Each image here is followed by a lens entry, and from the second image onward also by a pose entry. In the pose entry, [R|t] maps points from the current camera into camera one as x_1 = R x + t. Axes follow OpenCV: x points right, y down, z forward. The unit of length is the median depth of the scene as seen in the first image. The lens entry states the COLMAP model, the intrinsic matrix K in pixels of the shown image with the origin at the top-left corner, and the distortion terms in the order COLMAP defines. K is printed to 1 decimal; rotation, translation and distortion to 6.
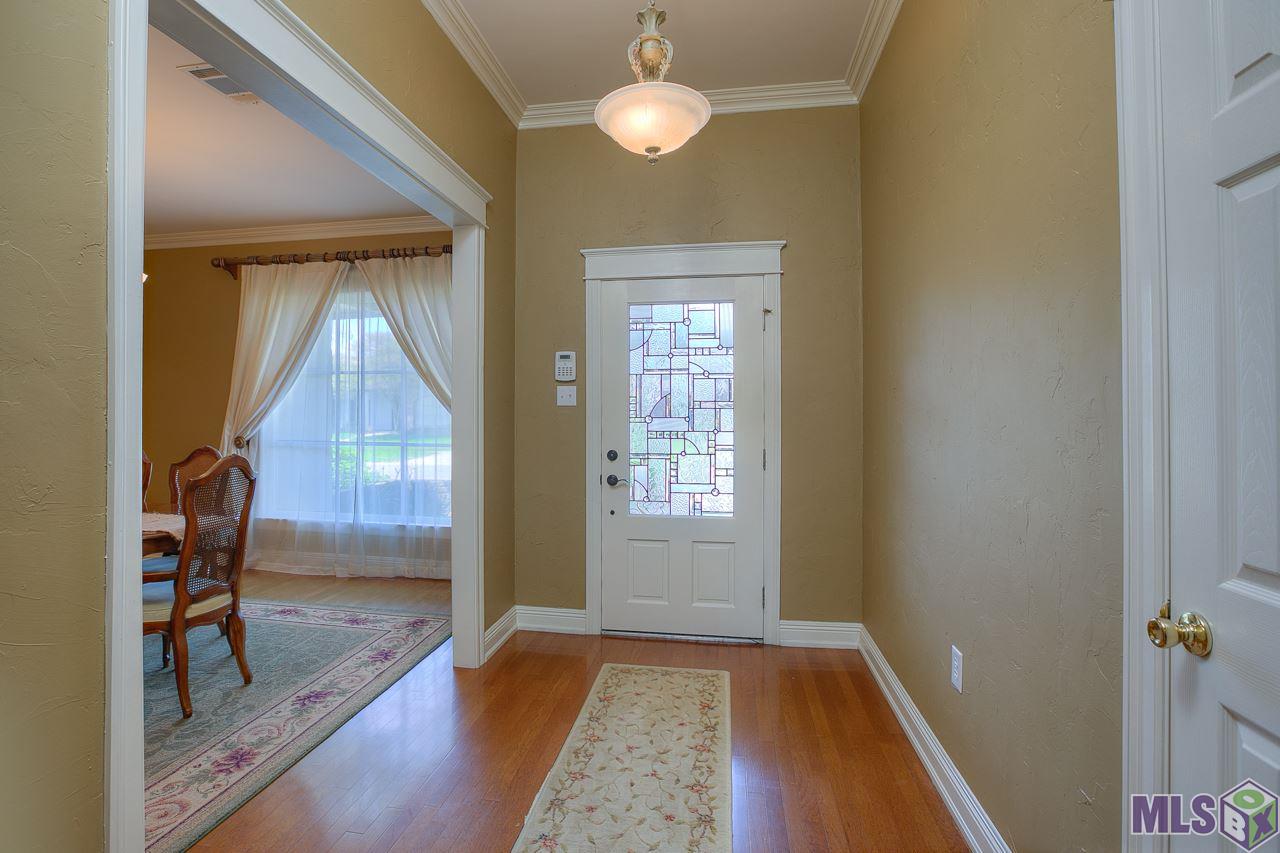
lens RADIAL K [[587.7, 0, 638.9], [0, 587.7, 417.0], [0, 0, 1]] dist [-0.026252, 0.000046]
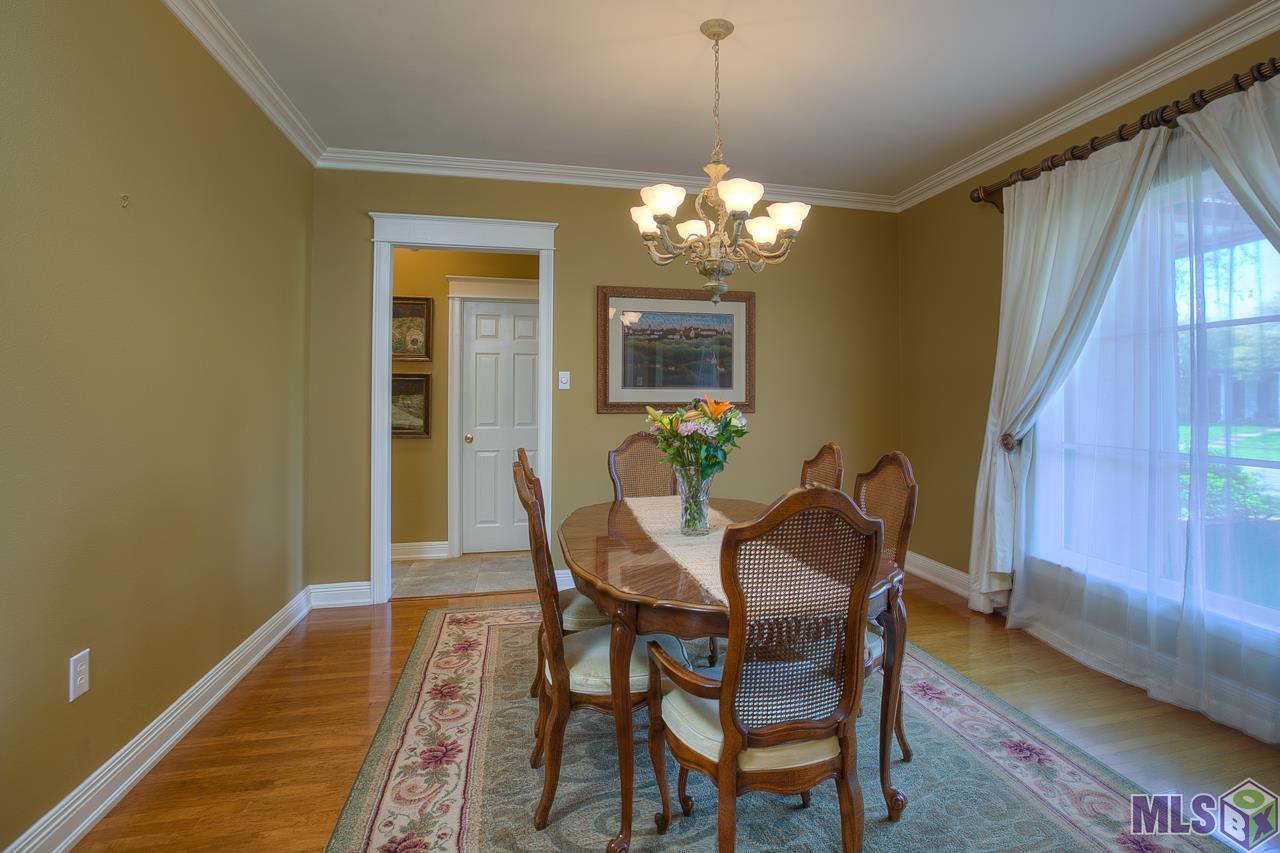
lens RADIAL K [[669.2, 0, 694.2], [0, 669.2, 386.6], [0, 0, 1]] dist [0.003005, 0.001842]
pose [[0.396614, -0.019460, -0.917779, -0.106796], [0.000029, 0.999776, -0.021187, -0.006478], [0.917985, 0.008377, 0.396526, 0.376224]]
